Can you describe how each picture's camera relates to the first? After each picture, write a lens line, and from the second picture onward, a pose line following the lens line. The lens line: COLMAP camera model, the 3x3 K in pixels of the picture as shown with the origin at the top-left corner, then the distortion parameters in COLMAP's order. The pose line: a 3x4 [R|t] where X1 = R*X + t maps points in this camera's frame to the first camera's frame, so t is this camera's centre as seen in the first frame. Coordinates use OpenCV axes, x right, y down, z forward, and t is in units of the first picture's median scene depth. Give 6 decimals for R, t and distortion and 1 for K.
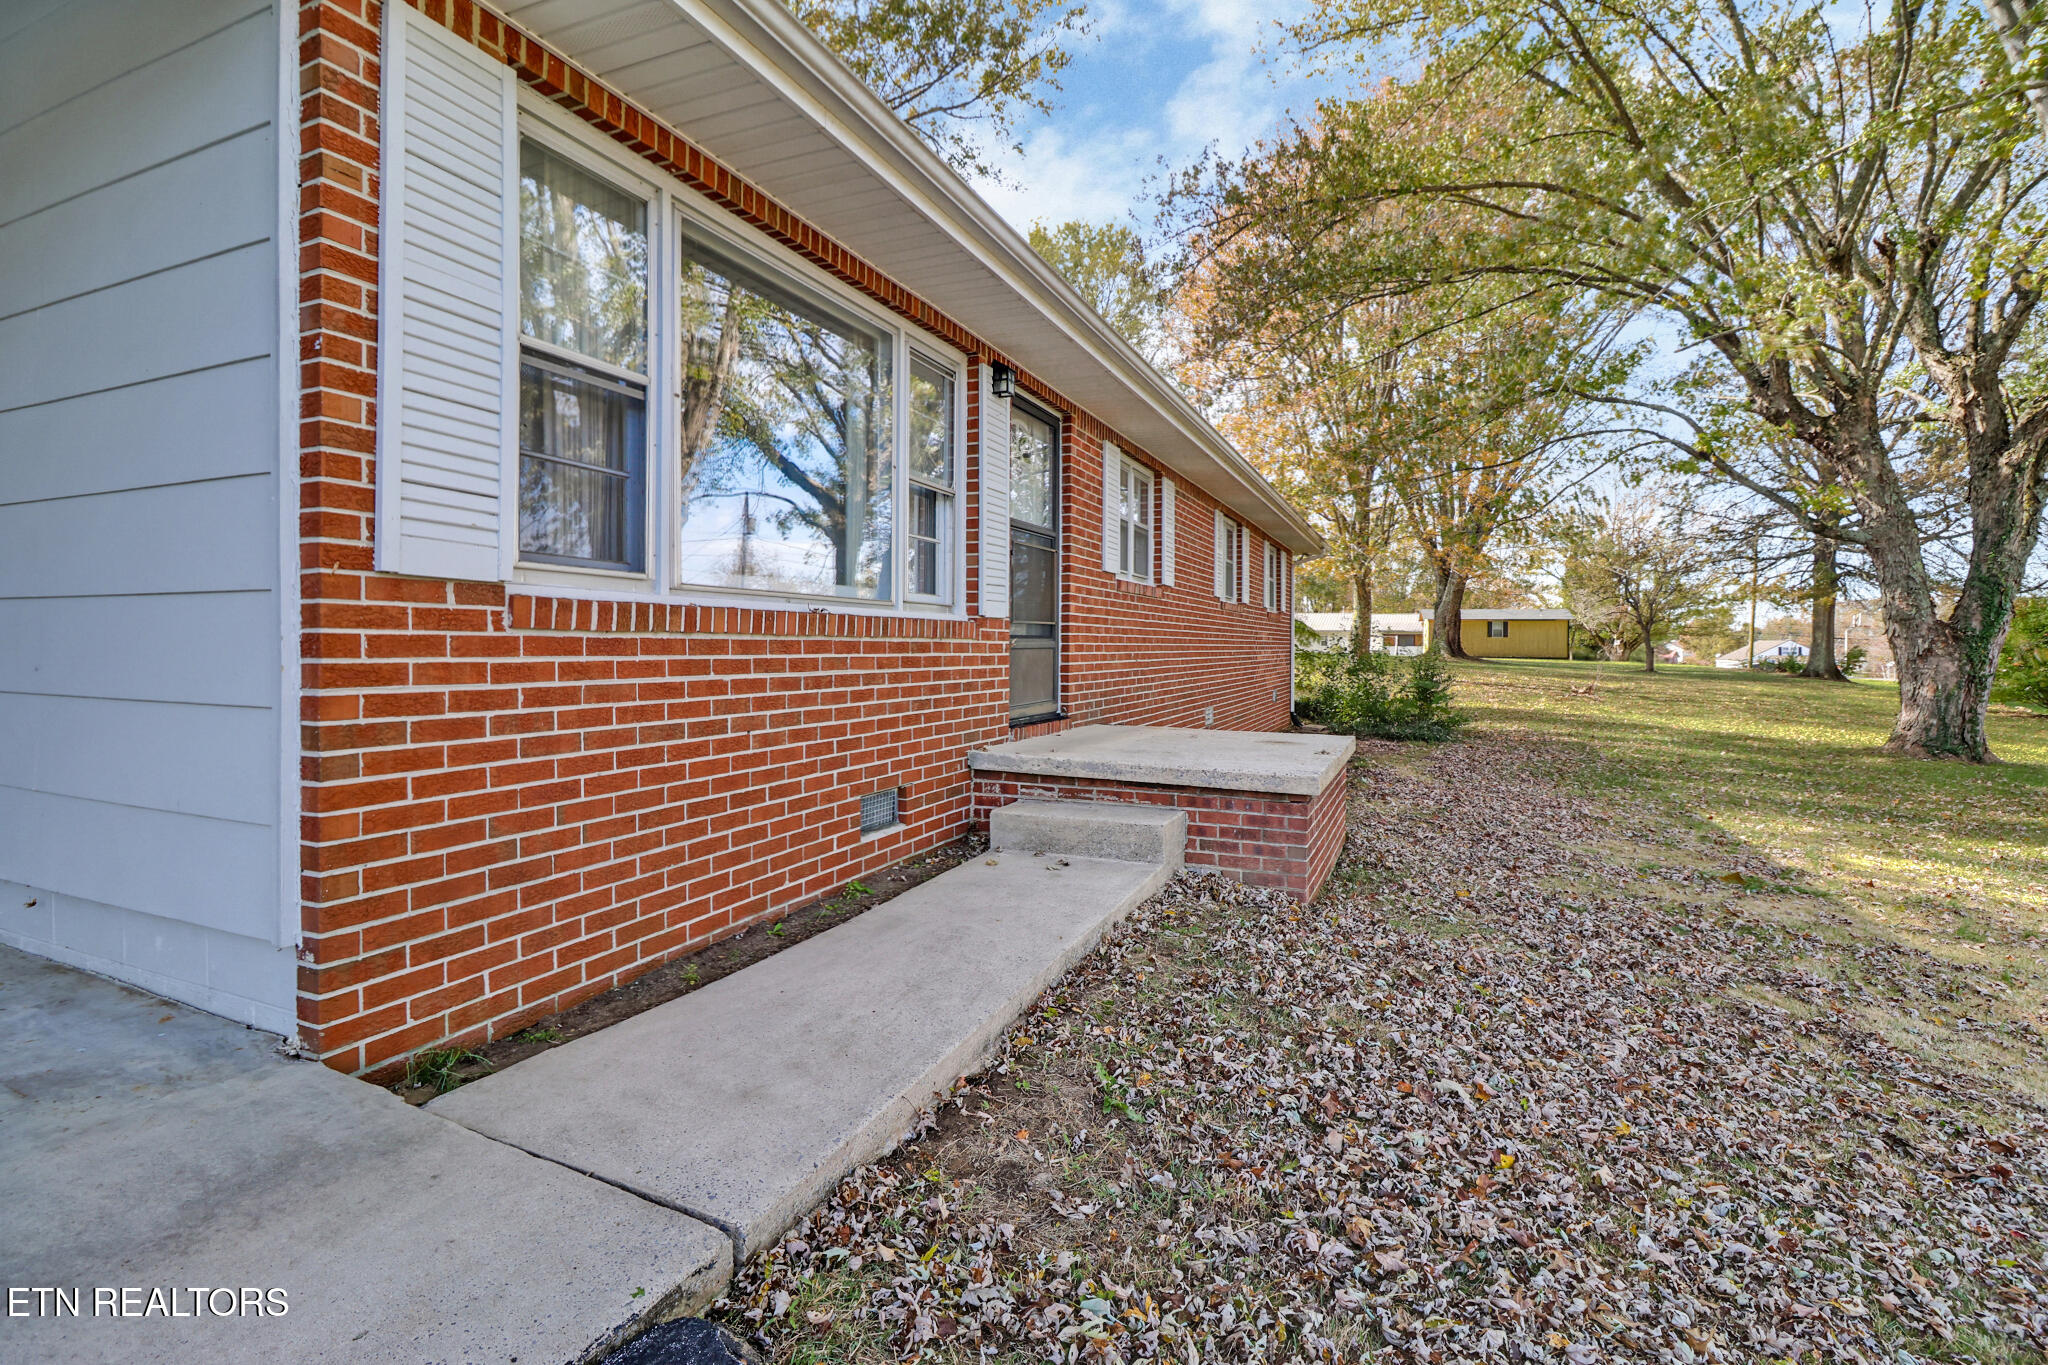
lens RADIAL K [[951.7, 0, 1019.4], [0, 951.7, 662.7], [0, 0, 1]] dist [-0.012562, -0.000530]
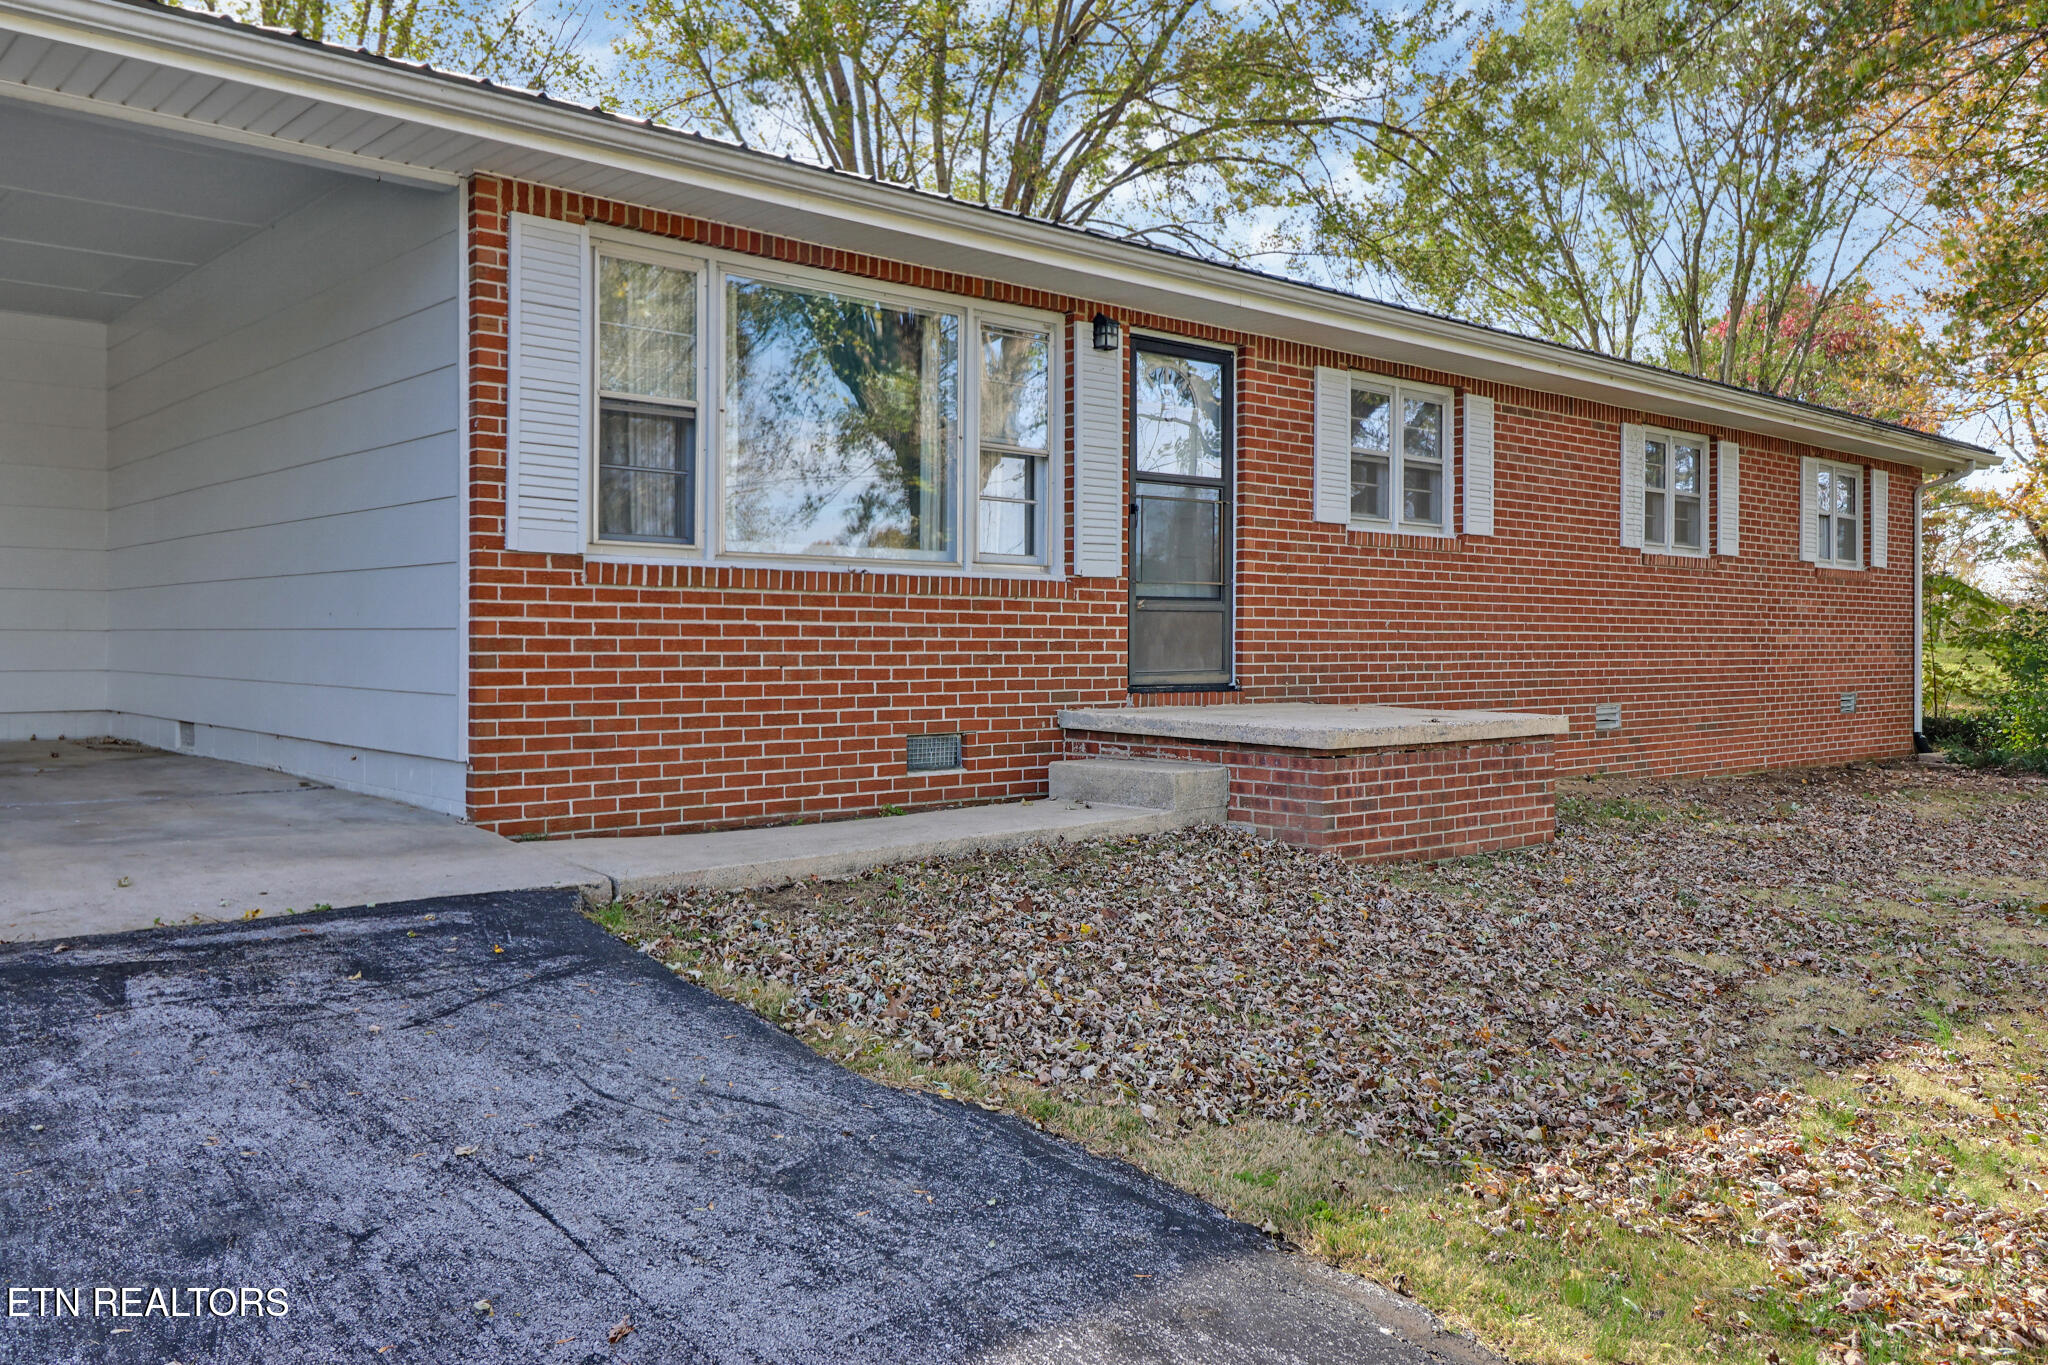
lens RADIAL K [[1620.6, 0, 1024.5], [0, 1620.6, 676.7], [0, 0, 1]] dist [0.002073, -0.000044]
pose [[0.913962, 0.009593, -0.405687, 1.178012], [-0.008063, 0.999952, 0.005480, 0.094159], [0.405720, -0.001737, 0.913996, -1.121670]]
